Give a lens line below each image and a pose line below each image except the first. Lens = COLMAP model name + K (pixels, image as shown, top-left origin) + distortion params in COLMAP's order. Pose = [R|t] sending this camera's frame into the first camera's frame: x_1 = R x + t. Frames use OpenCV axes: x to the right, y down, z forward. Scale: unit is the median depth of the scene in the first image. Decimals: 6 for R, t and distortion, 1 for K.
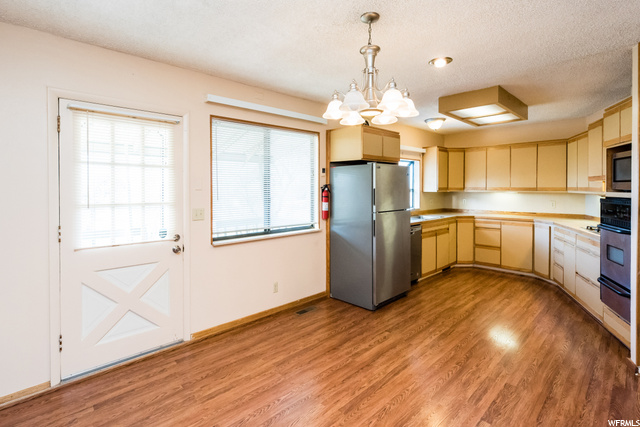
lens RADIAL K [[302.1, 0, 329.0], [0, 302.1, 191.9], [0, 0, 1]] dist [-0.005760, -0.001558]
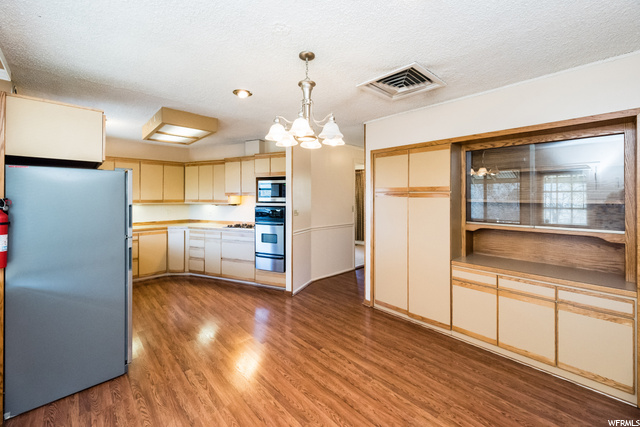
lens RADIAL K [[259.8, 0, 328.3], [0, 259.8, 194.7], [0, 0, 1]] dist [-0.002903, 0.000892]
pose [[0.034981, 0.011649, 0.999320, -0.442643], [0.018996, 0.999744, -0.012319, -0.013792], [-0.999207, 0.019414, 0.034750, 0.469653]]
